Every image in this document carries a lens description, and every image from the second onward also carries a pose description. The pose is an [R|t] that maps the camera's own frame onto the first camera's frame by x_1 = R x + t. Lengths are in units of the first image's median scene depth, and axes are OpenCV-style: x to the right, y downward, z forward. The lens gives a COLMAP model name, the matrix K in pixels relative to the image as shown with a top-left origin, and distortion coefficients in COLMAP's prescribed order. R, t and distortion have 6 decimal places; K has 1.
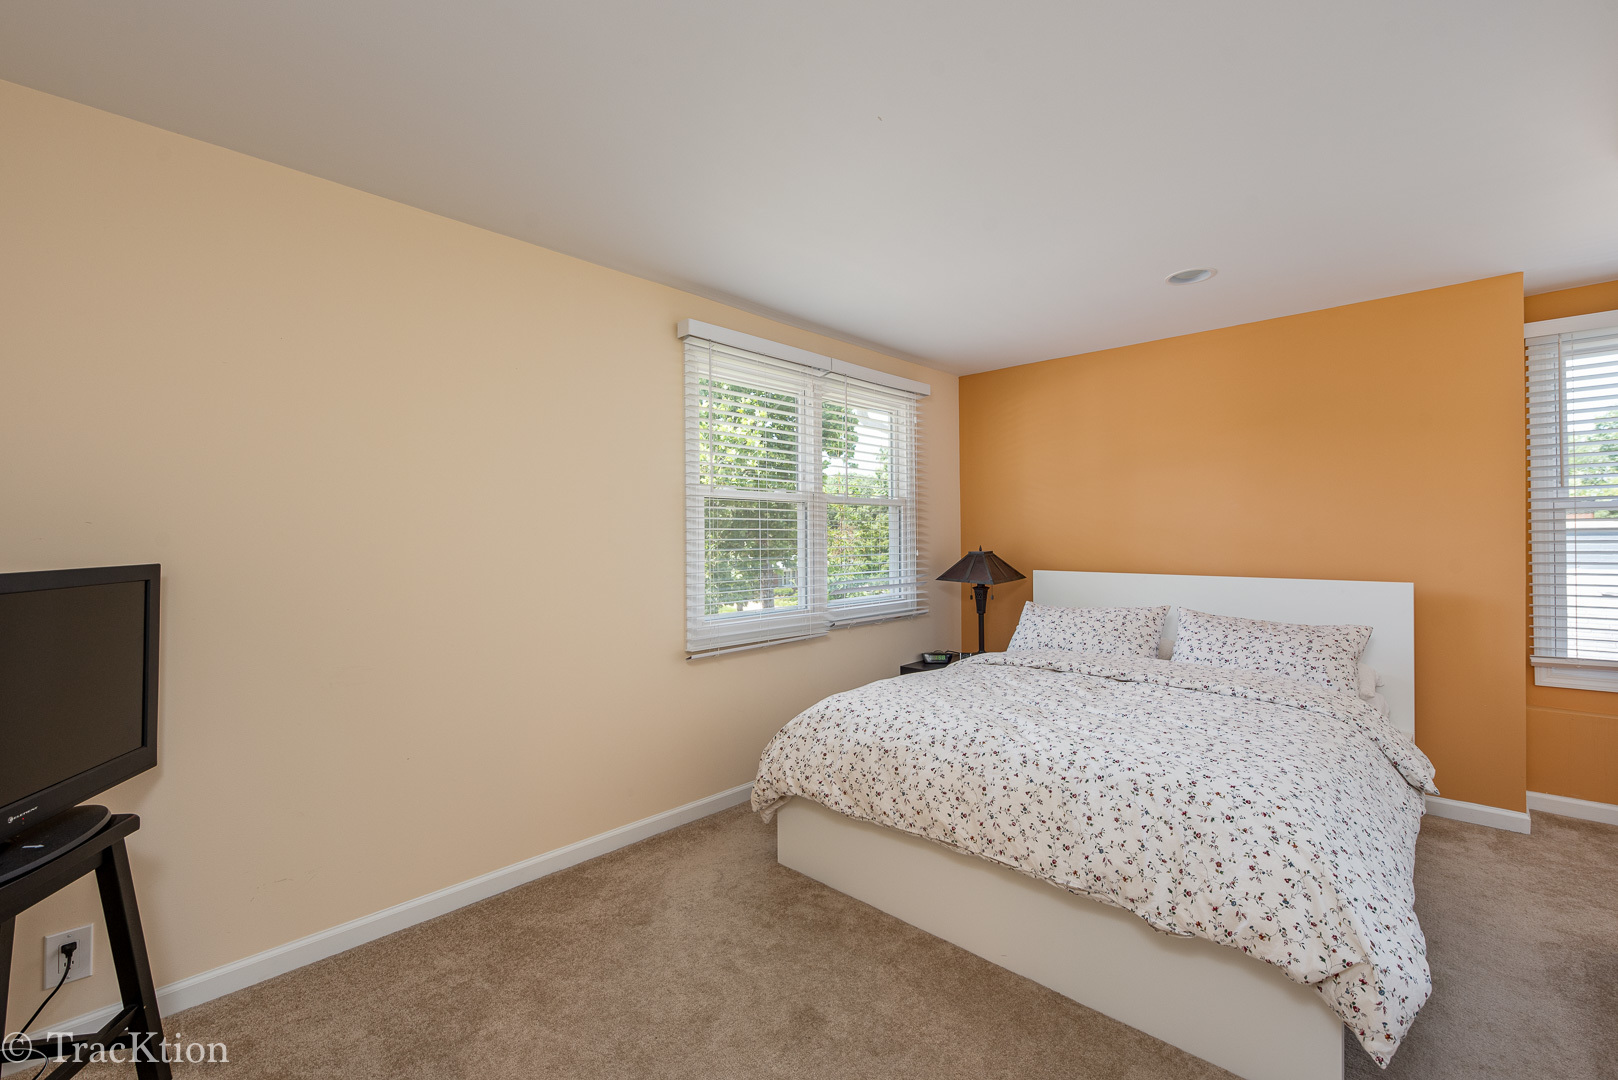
lens RADIAL K [[723.1, 0, 812.3], [0, 723.1, 535.0], [0, 0, 1]] dist [-0.000774, -0.000690]
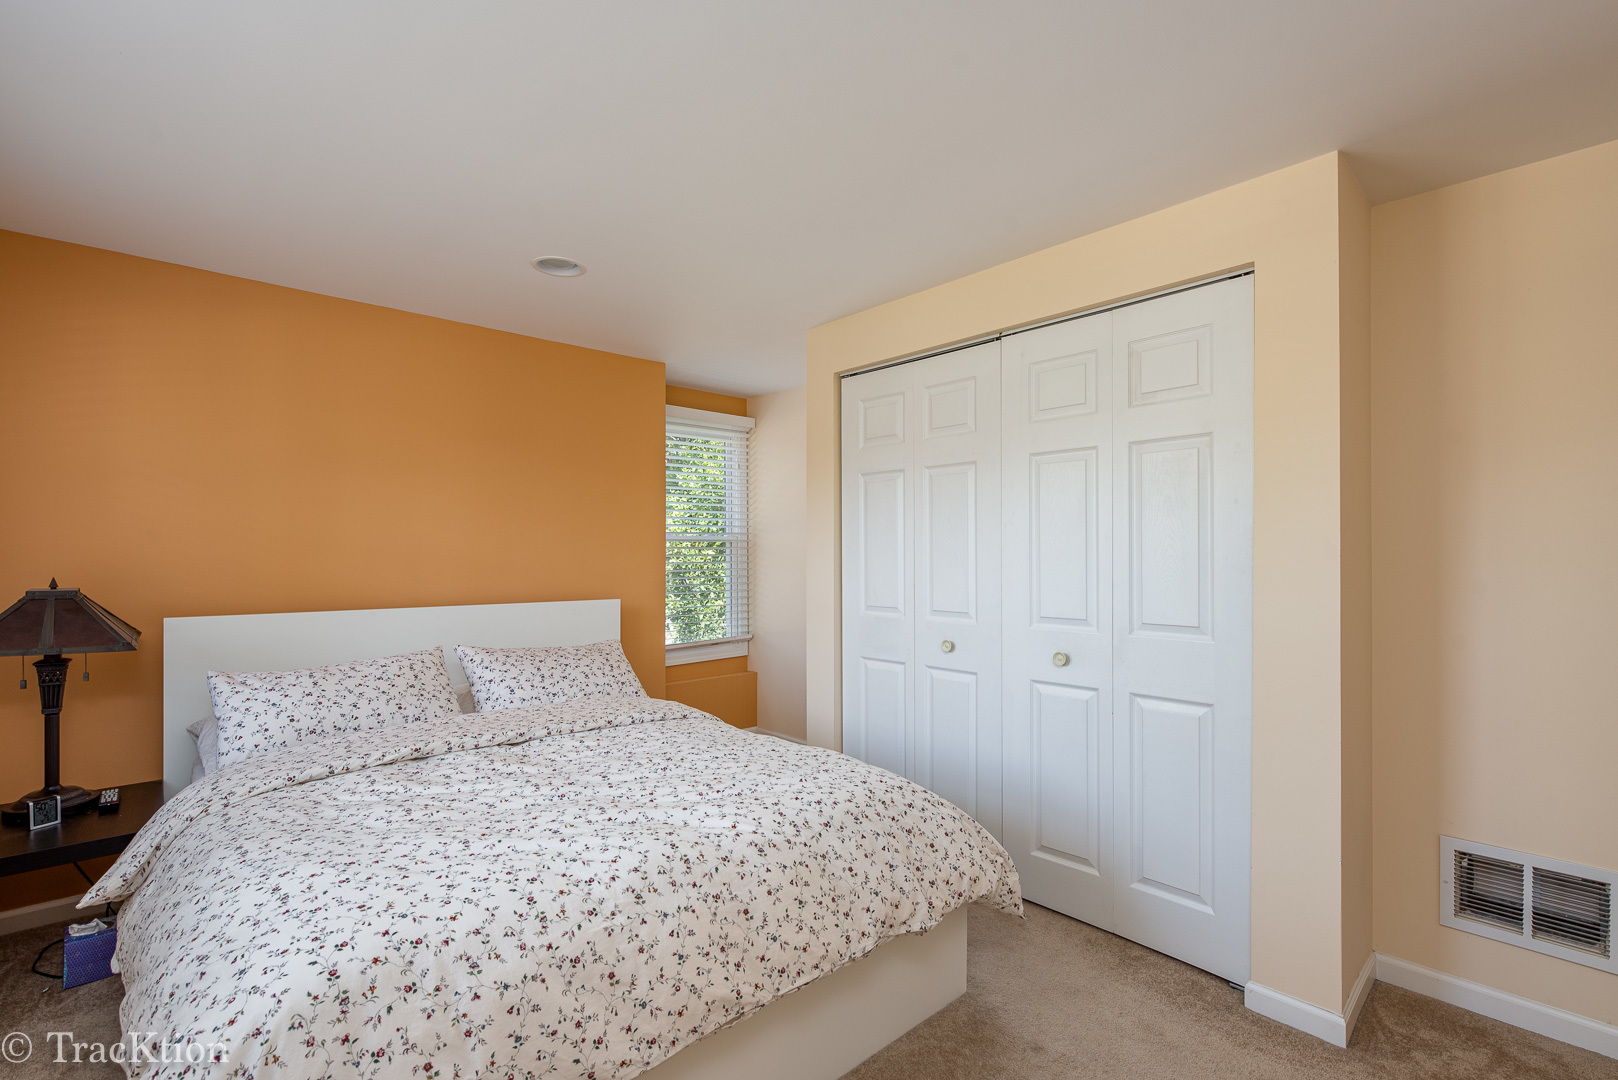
lens RADIAL K [[723.1, 0, 812.9], [0, 723.1, 552.1], [0, 0, 1]] dist [-0.000774, -0.000690]
pose [[0.059855, 0.009261, 0.998164, -0.424481], [-0.003850, 0.999952, -0.009046, -0.001383], [-0.998200, -0.003302, 0.059888, 0.784973]]
